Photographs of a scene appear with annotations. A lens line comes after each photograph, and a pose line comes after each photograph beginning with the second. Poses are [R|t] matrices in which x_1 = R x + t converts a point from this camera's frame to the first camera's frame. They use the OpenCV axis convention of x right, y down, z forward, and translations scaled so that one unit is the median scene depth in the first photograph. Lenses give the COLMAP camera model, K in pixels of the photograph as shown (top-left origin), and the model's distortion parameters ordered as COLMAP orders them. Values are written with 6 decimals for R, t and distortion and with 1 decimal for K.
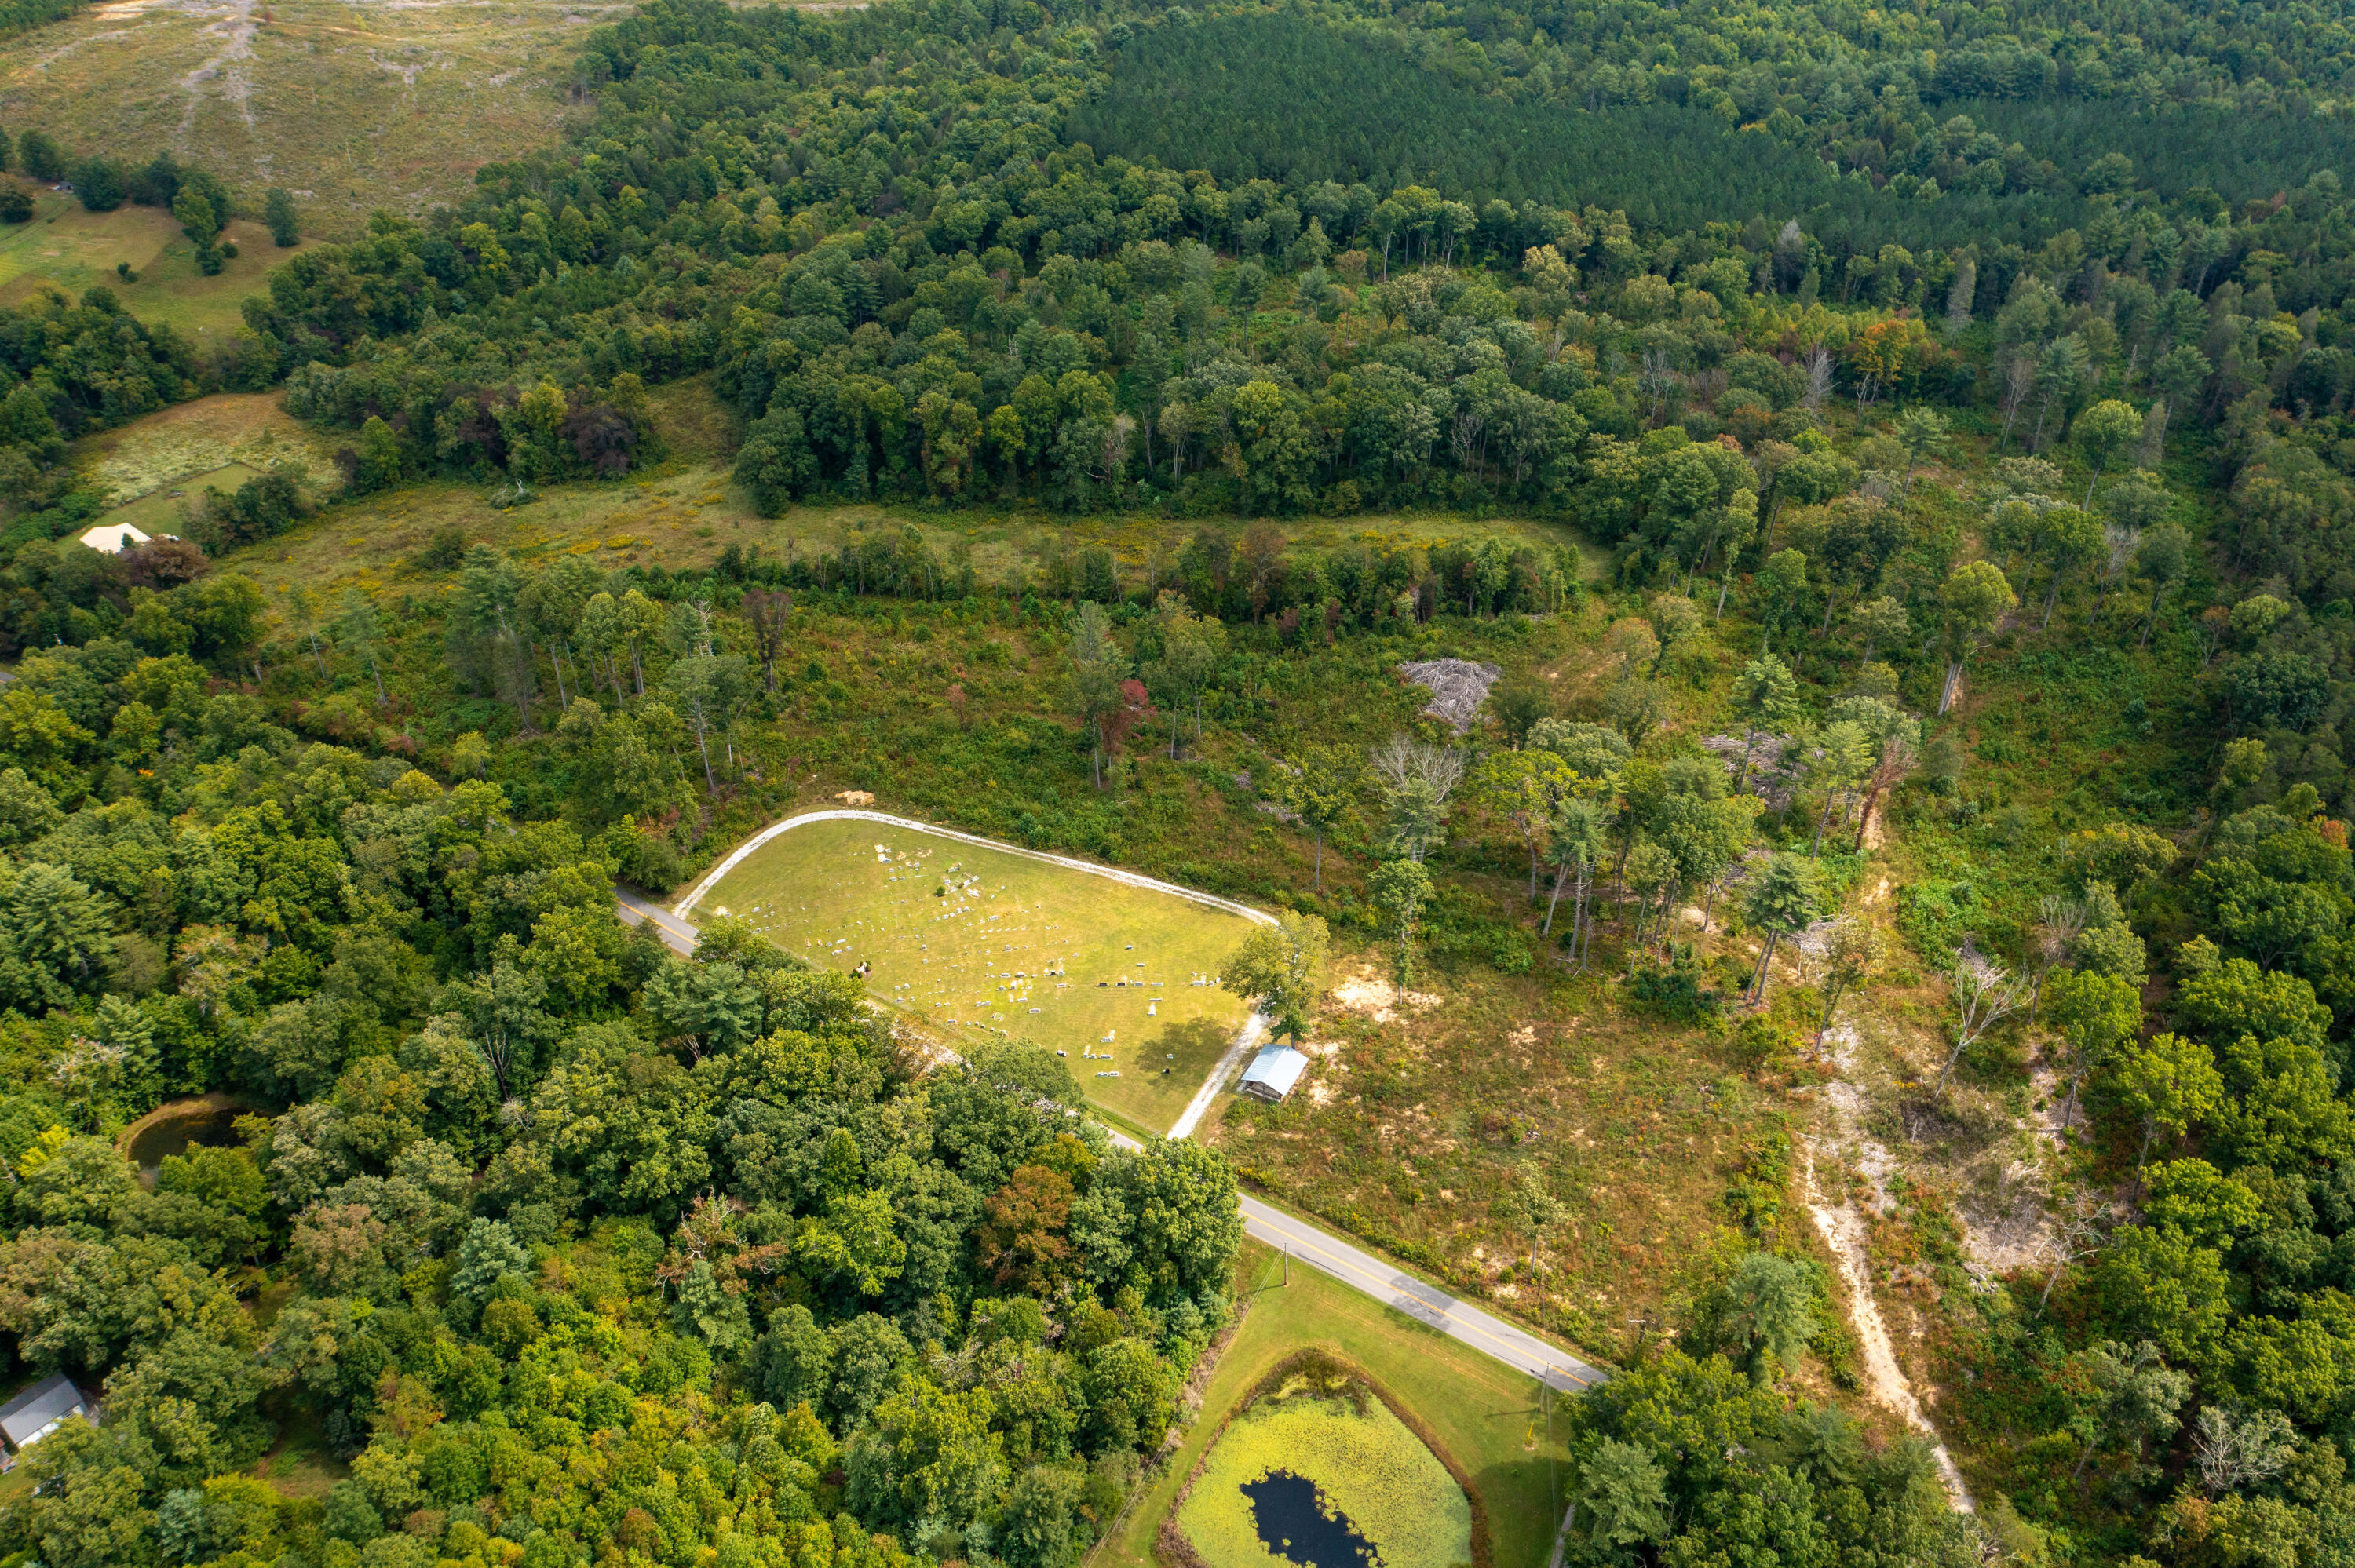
lens RADIAL K [[1890.0, 0, 1174.0], [0, 1890.0, 776.1], [0, 0, 1]] dist [-0.019799, 0.006766]
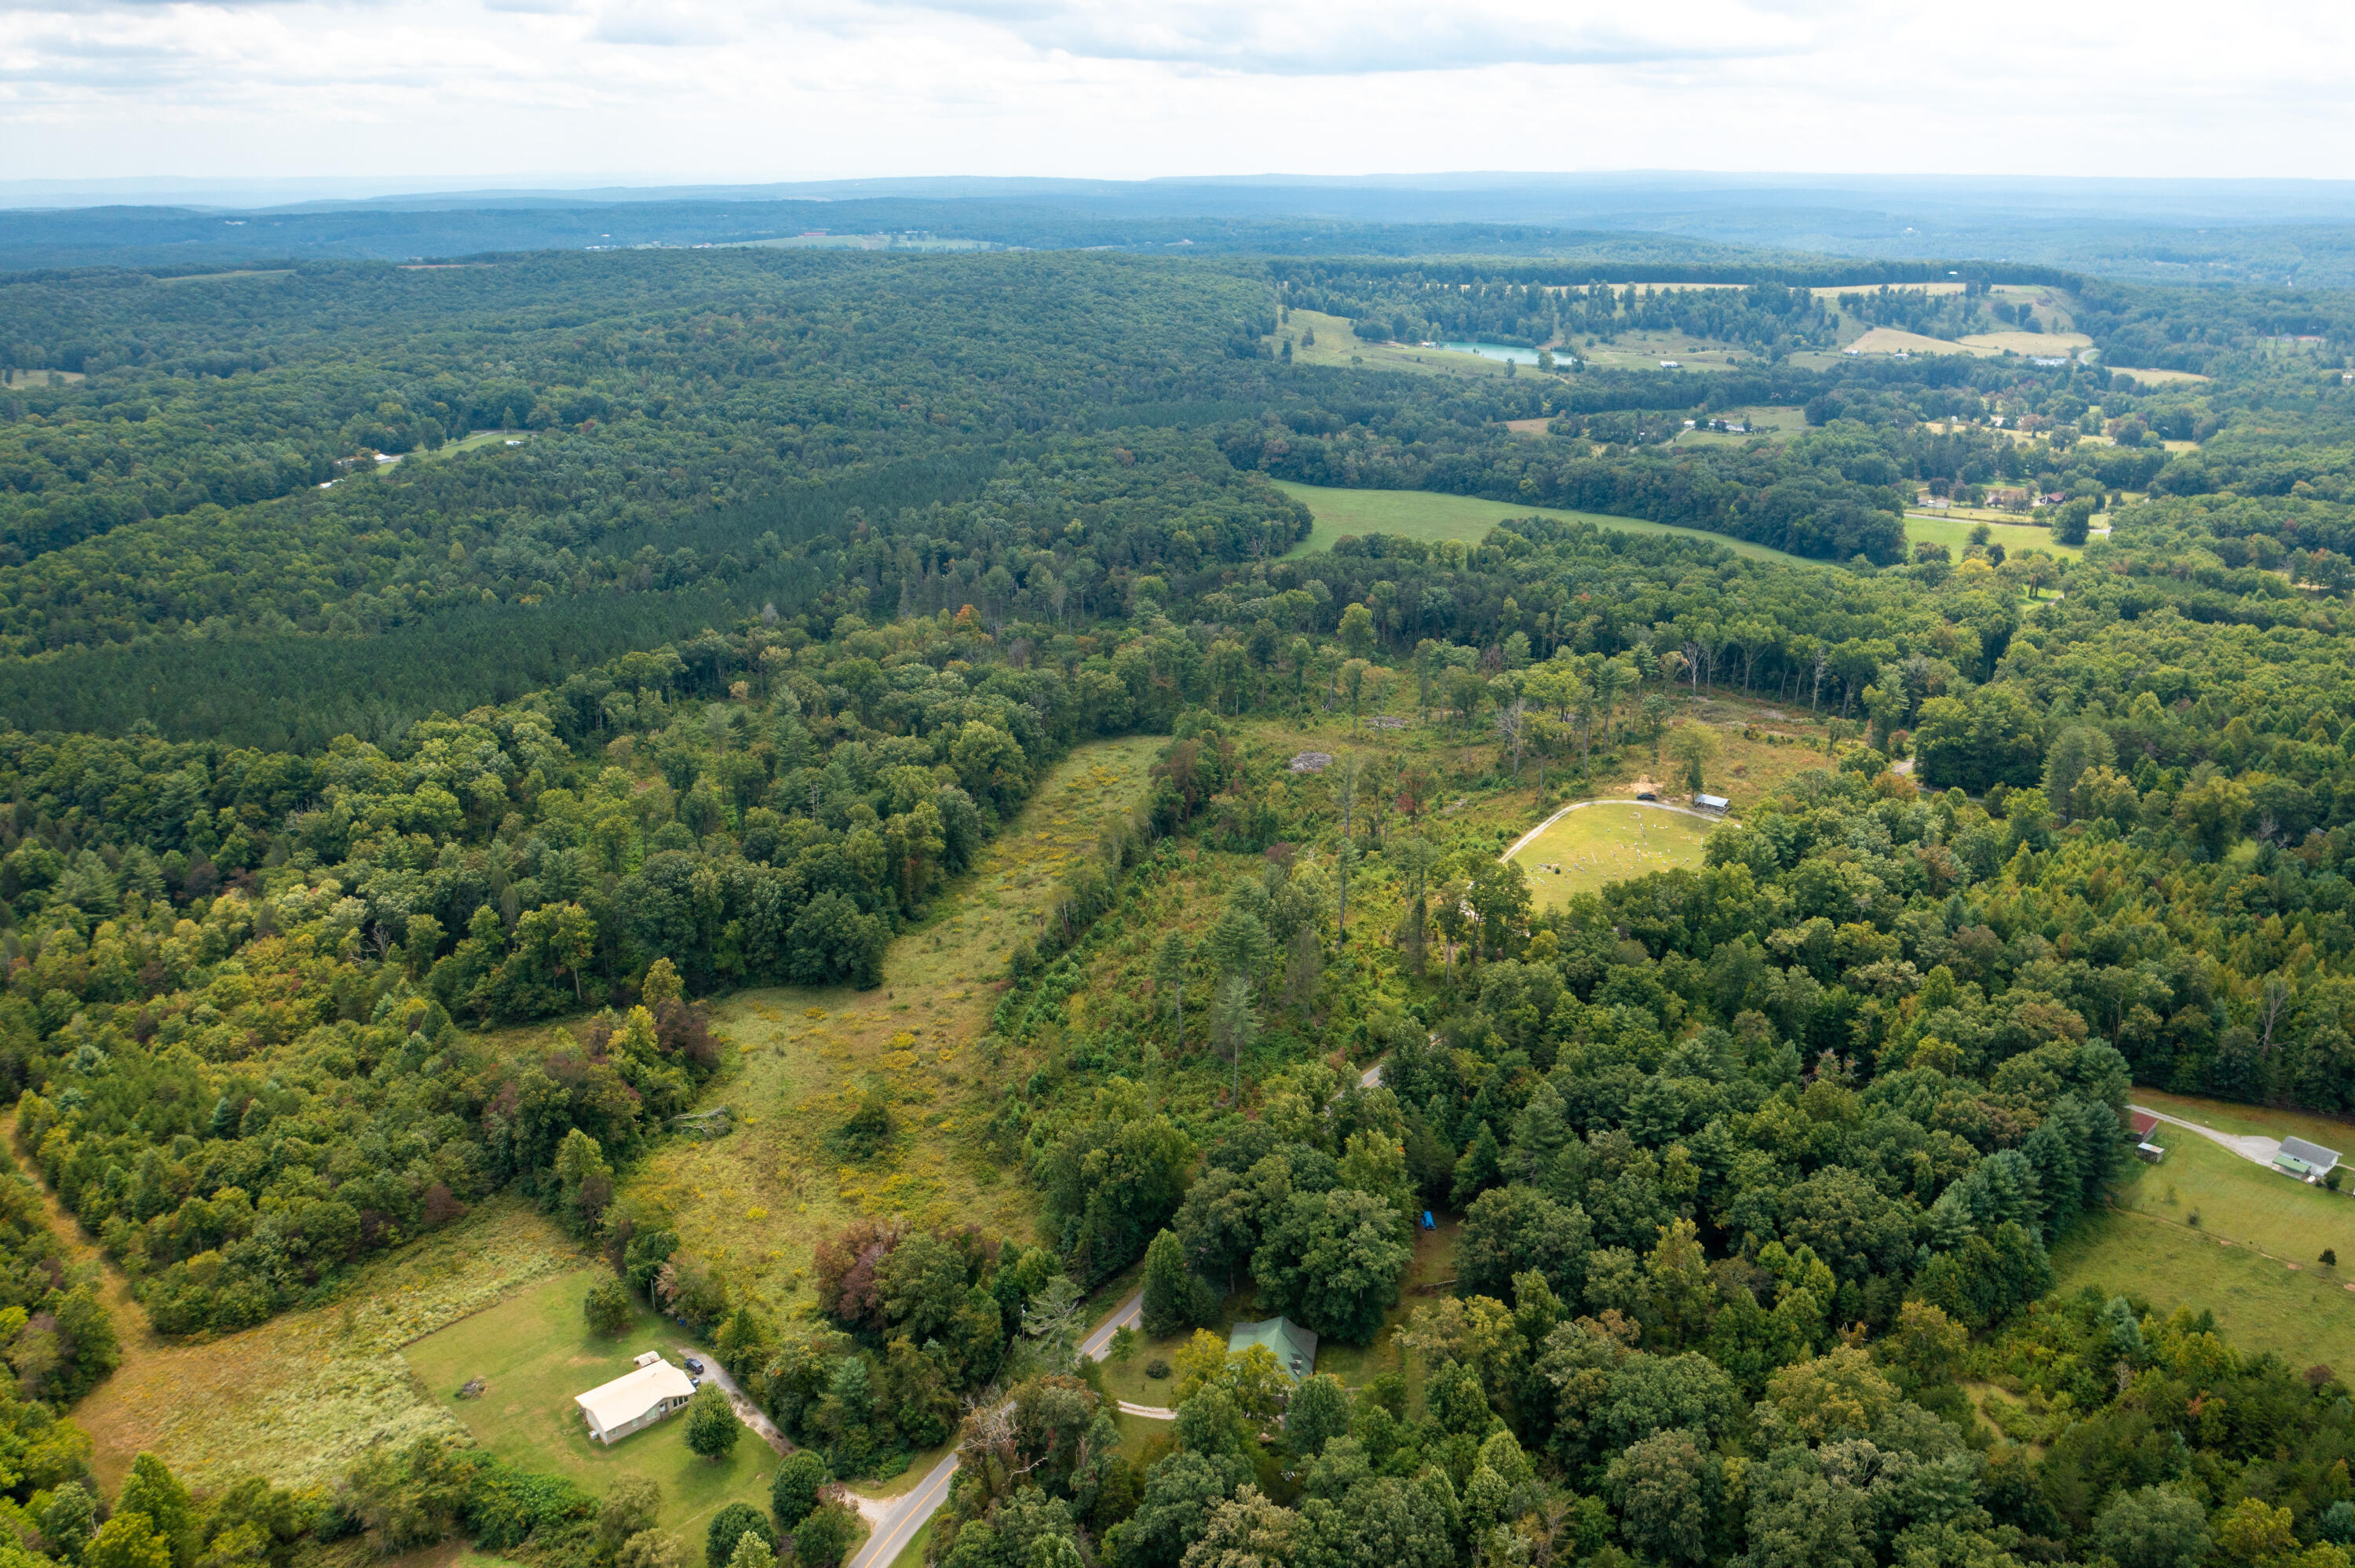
lens RADIAL K [[1864.7, 0, 1172.5], [0, 1864.7, 794.8], [0, 0, 1]] dist [-0.015773, 0.005904]
pose [[0.147847, -0.314417, 0.937701, -1.519520], [0.576764, 0.797614, 0.176507, -0.423164], [-0.803421, 0.514736, 0.299269, 0.734211]]
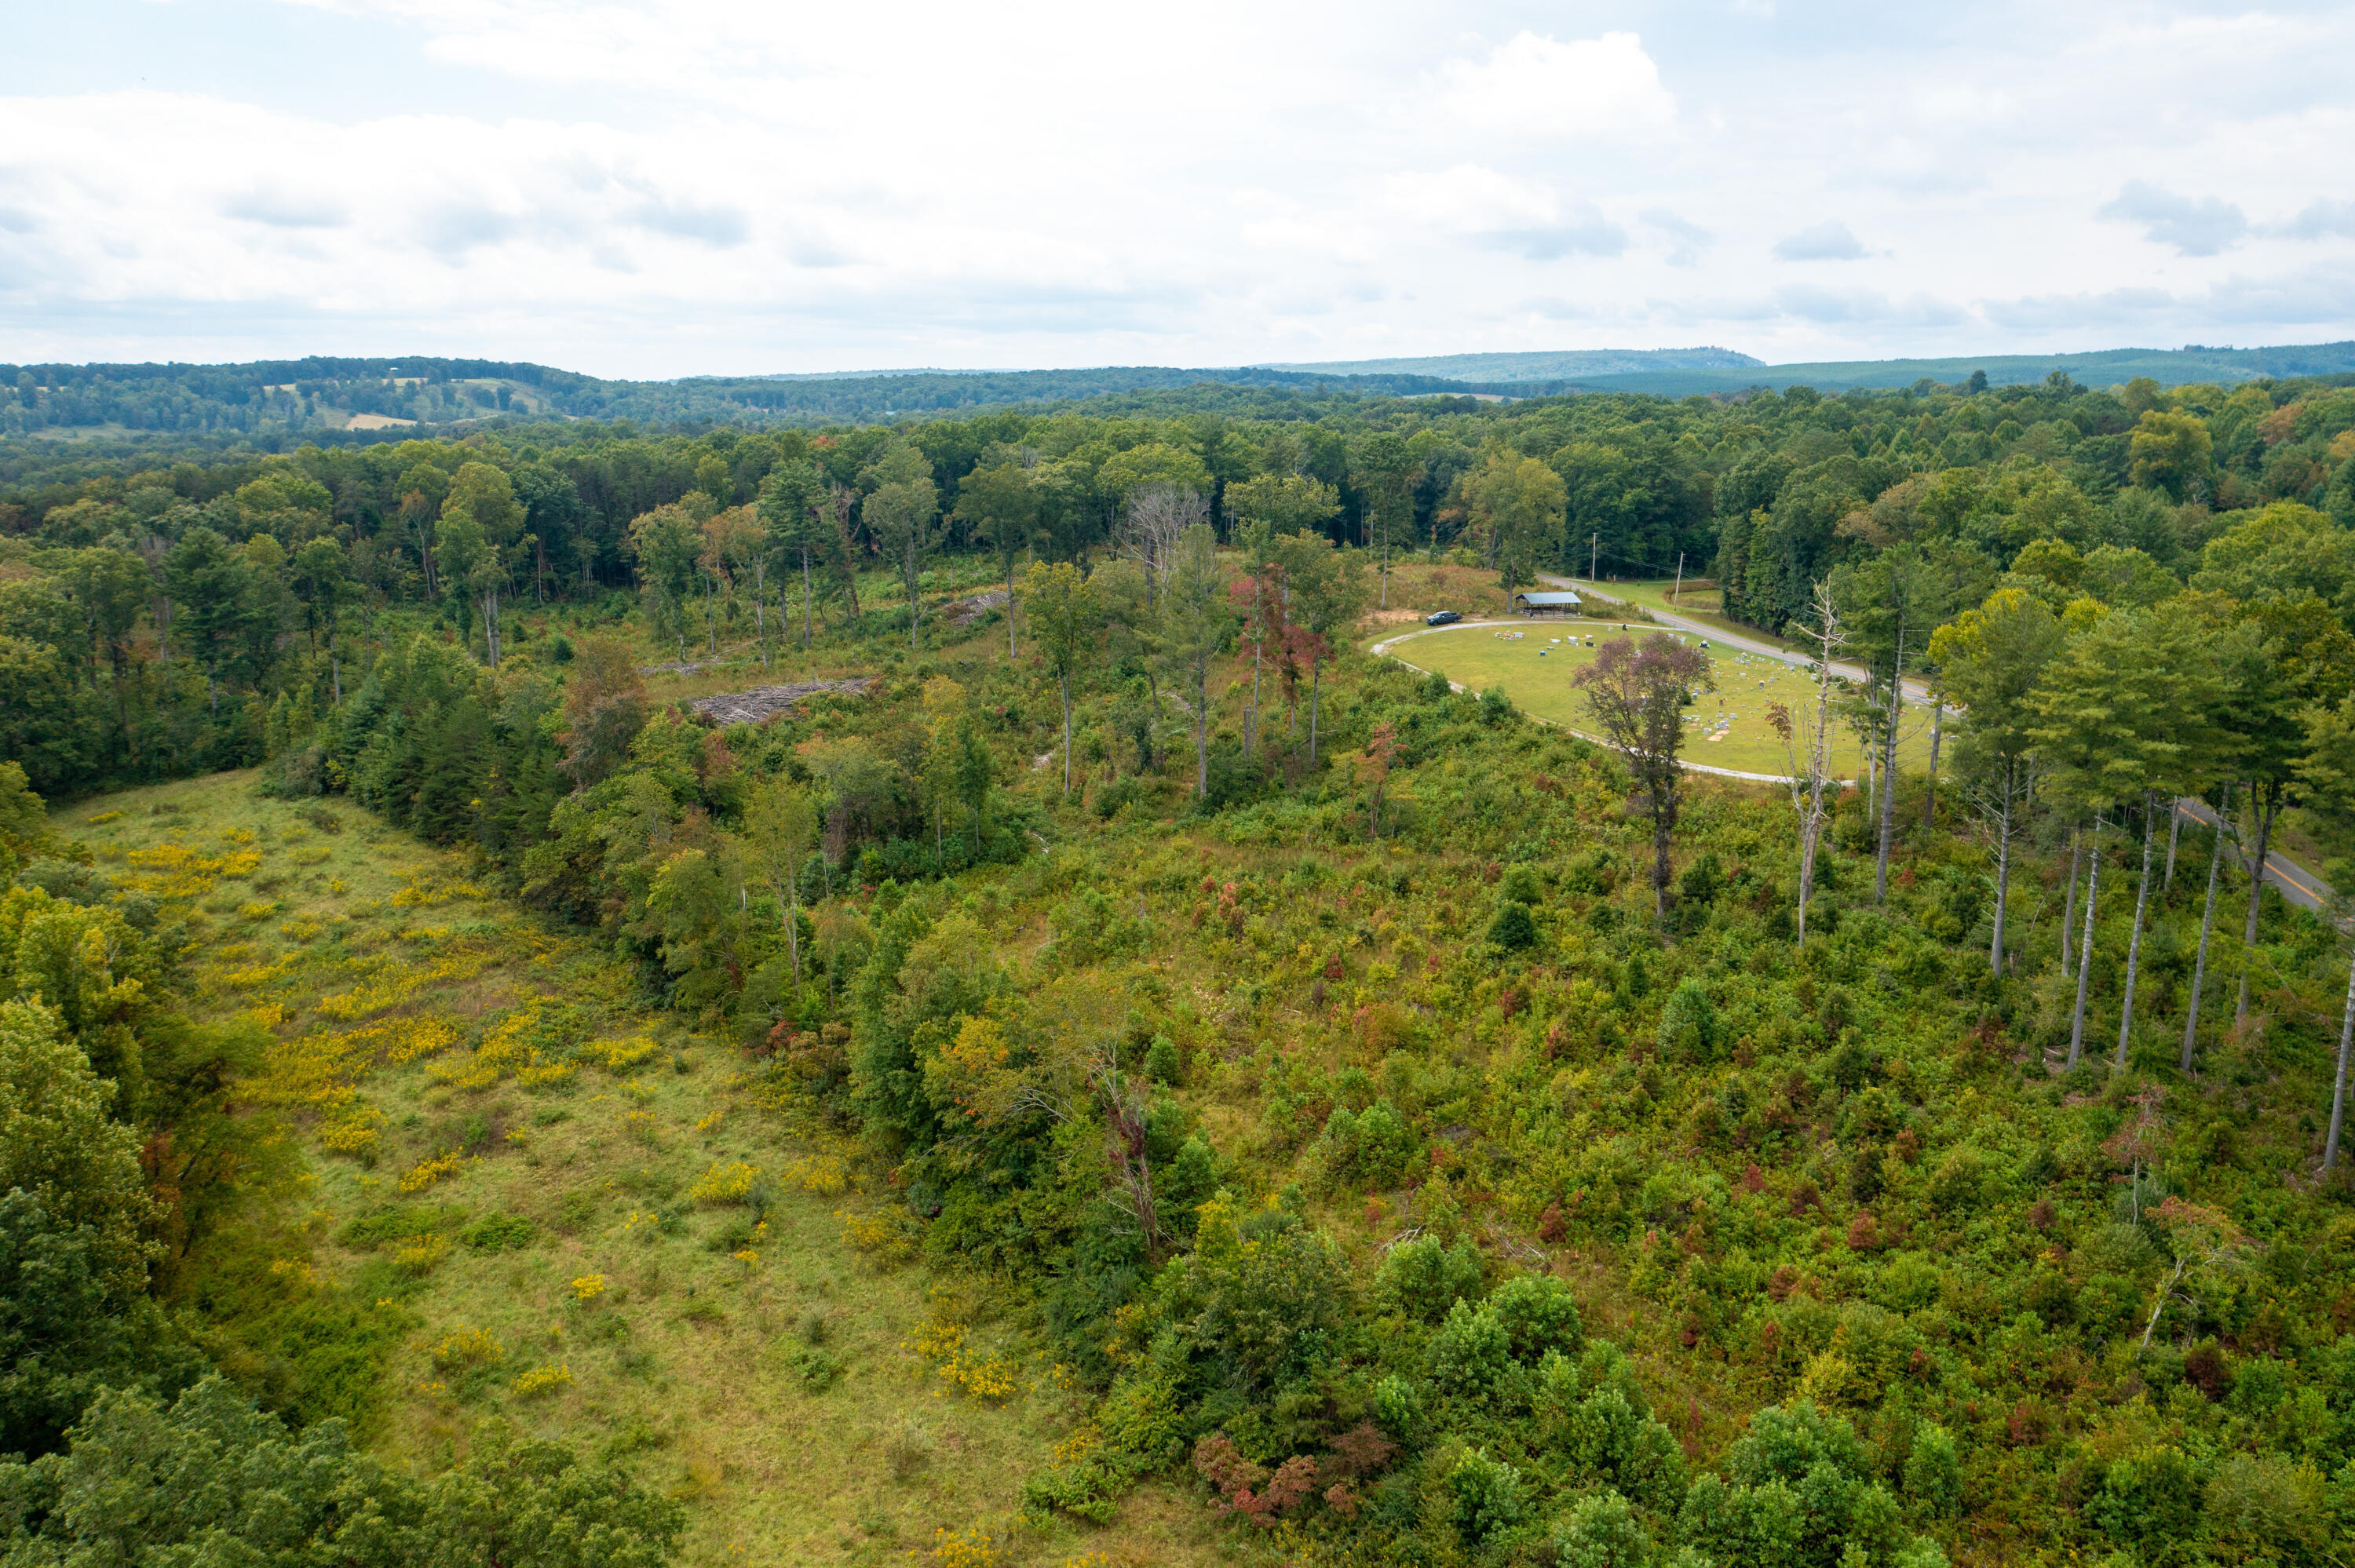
lens RADIAL K [[1864.7, 0, 1172.5], [0, 1864.7, 794.8], [0, 0, 1]] dist [-0.015773, 0.005904]
pose [[-0.666547, -0.151569, 0.729892, -0.480303], [0.450446, 0.698261, 0.556354, -0.365631], [-0.593981, 0.699613, -0.397150, 1.354436]]
